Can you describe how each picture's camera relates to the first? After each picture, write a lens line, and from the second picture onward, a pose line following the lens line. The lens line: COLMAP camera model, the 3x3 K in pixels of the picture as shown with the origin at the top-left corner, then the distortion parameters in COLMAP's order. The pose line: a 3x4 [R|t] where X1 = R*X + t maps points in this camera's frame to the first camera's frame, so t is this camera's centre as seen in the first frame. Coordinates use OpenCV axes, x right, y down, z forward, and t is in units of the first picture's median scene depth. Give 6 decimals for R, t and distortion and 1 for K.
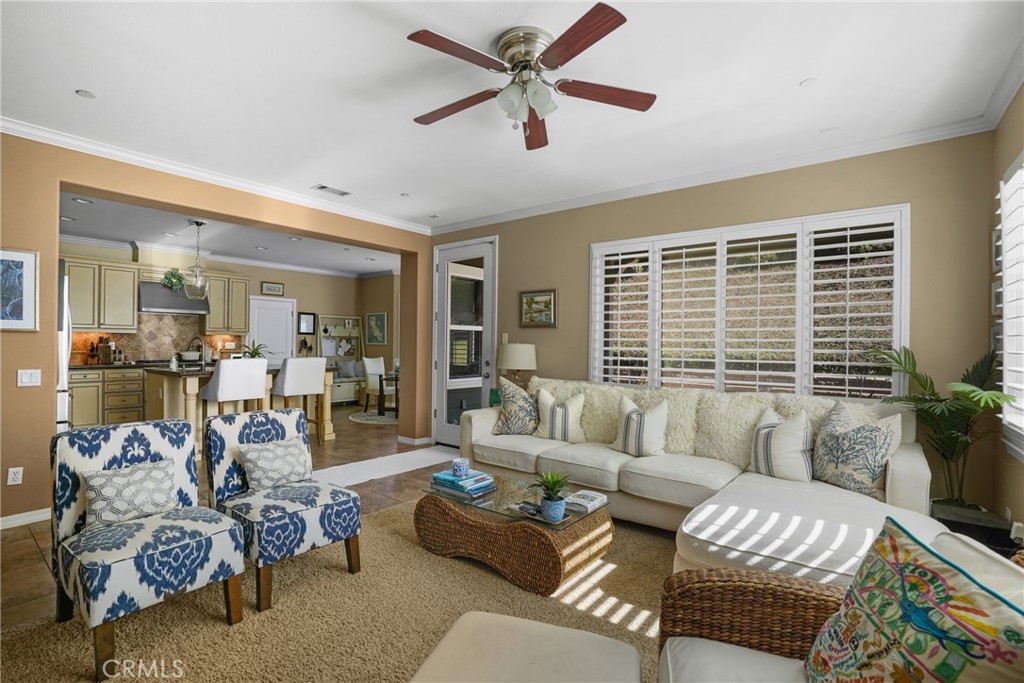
lens RADIAL K [[486.8, 0, 503.7], [0, 486.8, 343.9], [0, 0, 1]] dist [-0.057940, 0.024543]
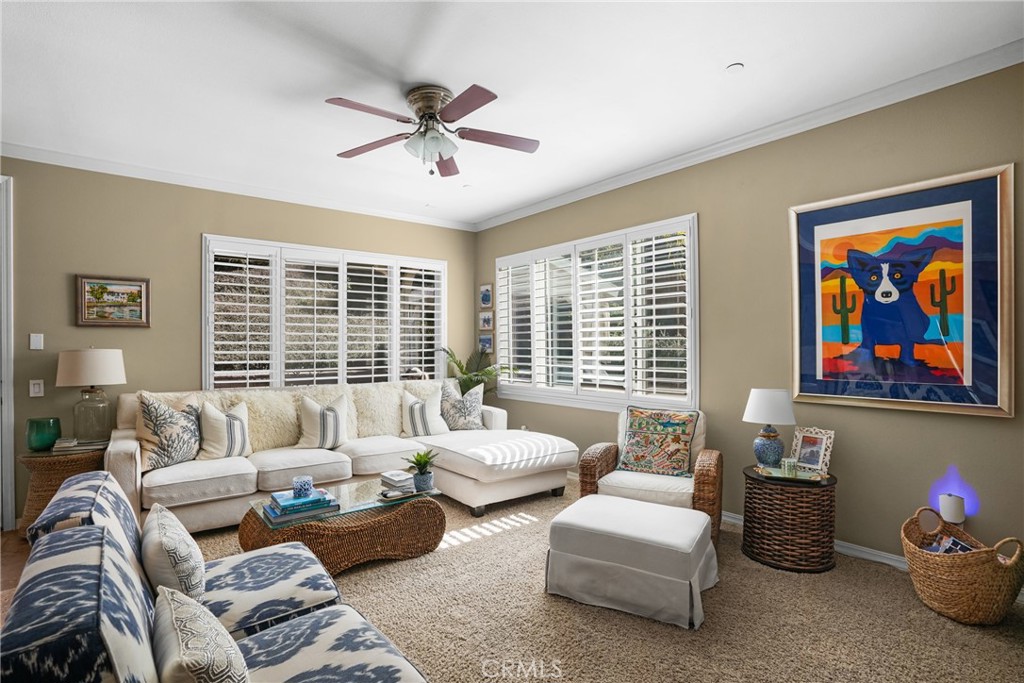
lens RADIAL K [[479.1, 0, 514.5], [0, 479.1, 336.9], [0, 0, 1]] dist [-0.003847, -0.000571]
pose [[0.218144, 0.004217, 0.975908, -0.412969], [0.010452, 0.999923, -0.006657, -0.005828], [-0.975861, 0.011652, 0.218083, 0.200448]]
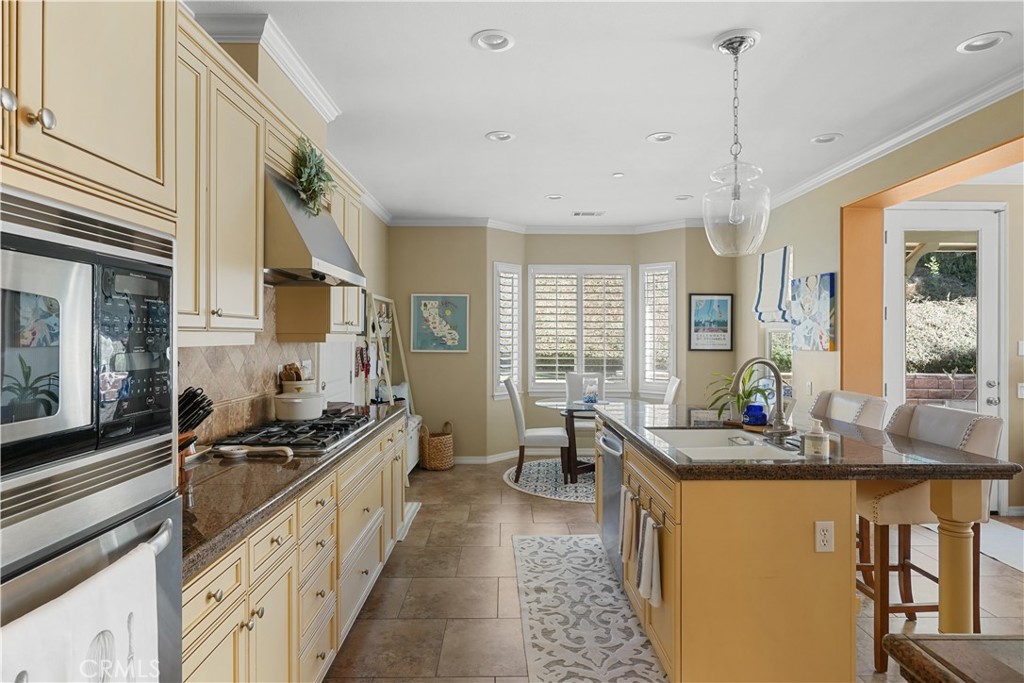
lens RADIAL K [[583.4, 0, 512.0], [0, 583.4, 341.5], [0, 0, 1]] dist [-0.000333, -0.000101]
pose [[0.777919, -0.013500, 0.628219, -0.893462], [0.004140, 0.999858, 0.016360, -0.031039], [-0.628350, -0.010126, 0.777865, 0.662340]]
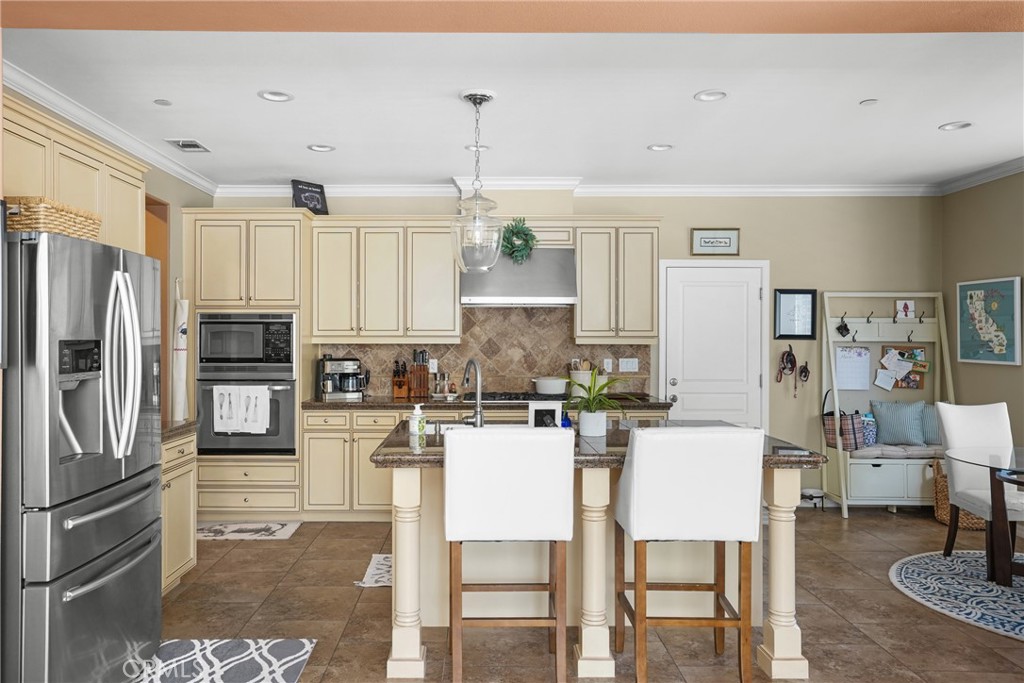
lens RADIAL K [[718.6, 0, 484.9], [0, 718.6, 334.9], [0, 0, 1]] dist [-0.001732, 0.008235]
pose [[0.624373, -0.009406, -0.781069, -0.106026], [0.005053, 0.999955, -0.008002, -0.027343], [0.781110, 0.001049, 0.624393, 0.521802]]
